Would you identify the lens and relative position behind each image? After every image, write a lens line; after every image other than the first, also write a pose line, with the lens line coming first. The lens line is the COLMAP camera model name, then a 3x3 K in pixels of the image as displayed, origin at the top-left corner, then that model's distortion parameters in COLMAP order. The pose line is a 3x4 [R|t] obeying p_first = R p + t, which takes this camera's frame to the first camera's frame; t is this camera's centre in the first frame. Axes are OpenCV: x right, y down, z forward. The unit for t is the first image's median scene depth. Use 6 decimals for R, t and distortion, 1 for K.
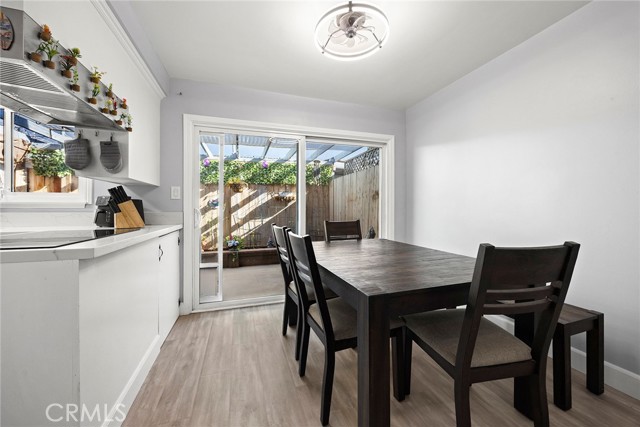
lens RADIAL K [[247.1, 0, 318.7], [0, 247.1, 205.6], [0, 0, 1]] dist [0.000379, -0.000130]
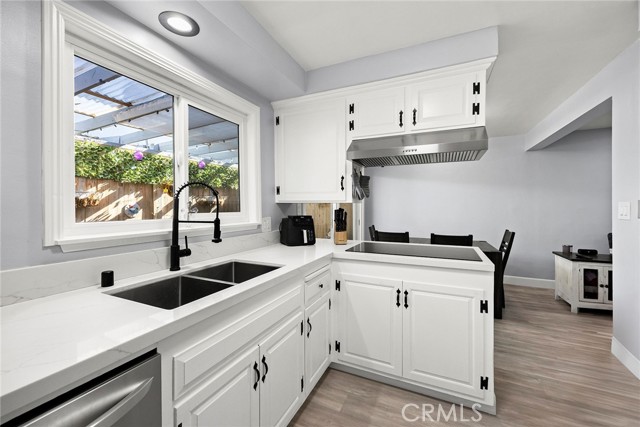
lens RADIAL K [[258.4, 0, 318.1], [0, 258.4, 208.9], [0, 0, 1]] dist [0.003199, 0.000038]
pose [[0.688319, -0.014009, 0.725273, -0.597389], [-0.003958, 0.999726, 0.023066, -0.033930], [-0.725397, -0.018748, 0.688075, 0.074329]]
